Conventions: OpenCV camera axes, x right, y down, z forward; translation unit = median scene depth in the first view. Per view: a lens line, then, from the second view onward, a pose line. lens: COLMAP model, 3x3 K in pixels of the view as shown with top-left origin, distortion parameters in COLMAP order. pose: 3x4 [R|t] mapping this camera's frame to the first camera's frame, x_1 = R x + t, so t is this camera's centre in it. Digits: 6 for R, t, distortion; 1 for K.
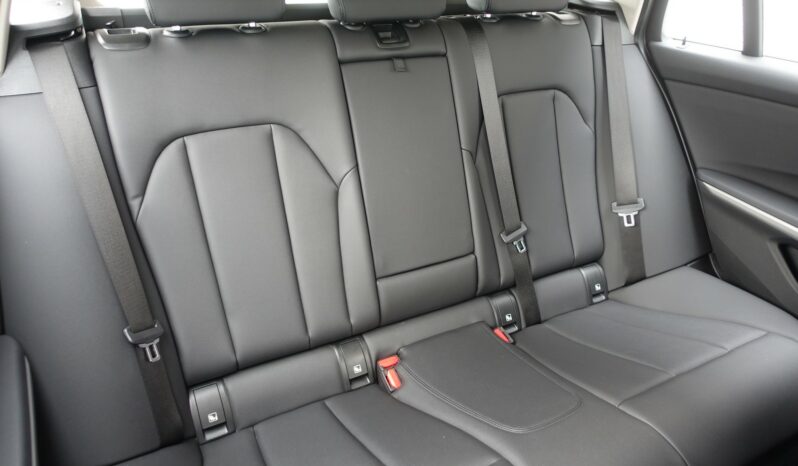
lens RADIAL K [[546.0, 0, 399.0], [0, 546.0, 233.0], [0, 0, 1]] dist [-0.005642, 0.000914]
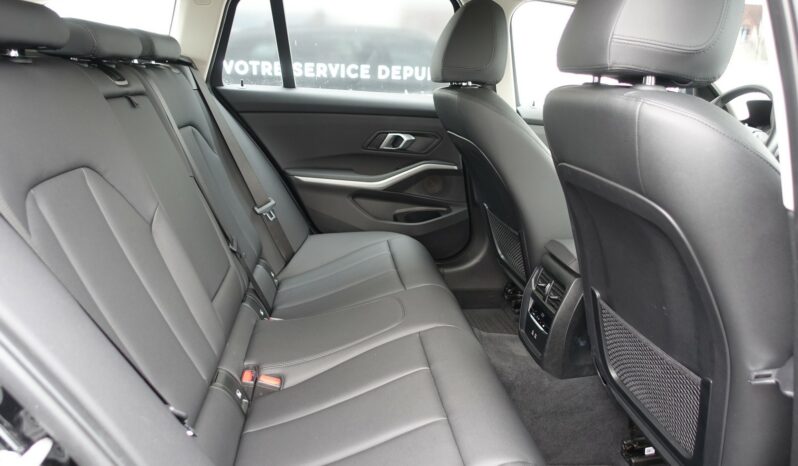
lens RADIAL K [[546.0, 0, 399.0], [0, 546.0, 233.0], [0, 0, 1]] dist [-0.005642, 0.000914]
pose [[0.364844, -0.273801, 0.889900, -0.667067], [0.422960, 0.900211, 0.103567, 0.008262], [-0.829454, 0.338606, 0.444244, 0.205555]]
